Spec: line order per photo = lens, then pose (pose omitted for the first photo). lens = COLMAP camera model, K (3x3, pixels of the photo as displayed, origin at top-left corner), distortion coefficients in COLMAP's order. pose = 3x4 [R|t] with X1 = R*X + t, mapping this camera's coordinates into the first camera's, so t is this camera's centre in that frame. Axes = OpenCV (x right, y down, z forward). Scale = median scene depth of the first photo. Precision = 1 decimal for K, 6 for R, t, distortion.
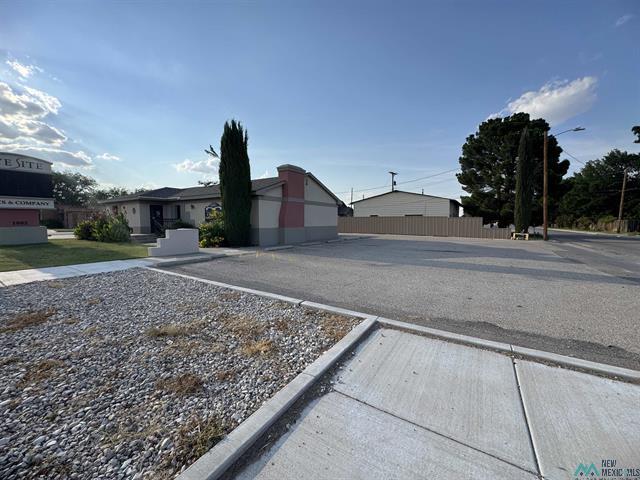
lens RADIAL K [[255.4, 0, 320.0], [0, 255.4, 240.0], [0, 0, 1]] dist [-0.003214, -0.000072]
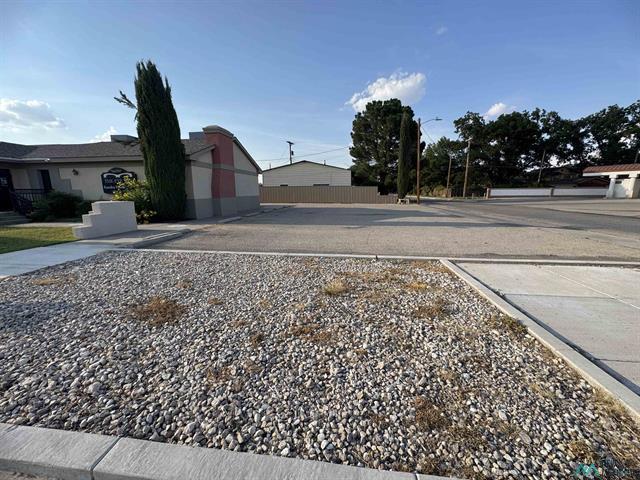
lens RADIAL K [[255.4, 0, 320.0], [0, 255.4, 240.0], [0, 0, 1]] dist [-0.003214, -0.000072]
pose [[0.900588, -0.091046, 0.425033, -0.210992], [0.041826, 0.991432, 0.123748, 0.002287], [-0.432658, -0.093669, 0.896679, 0.014731]]
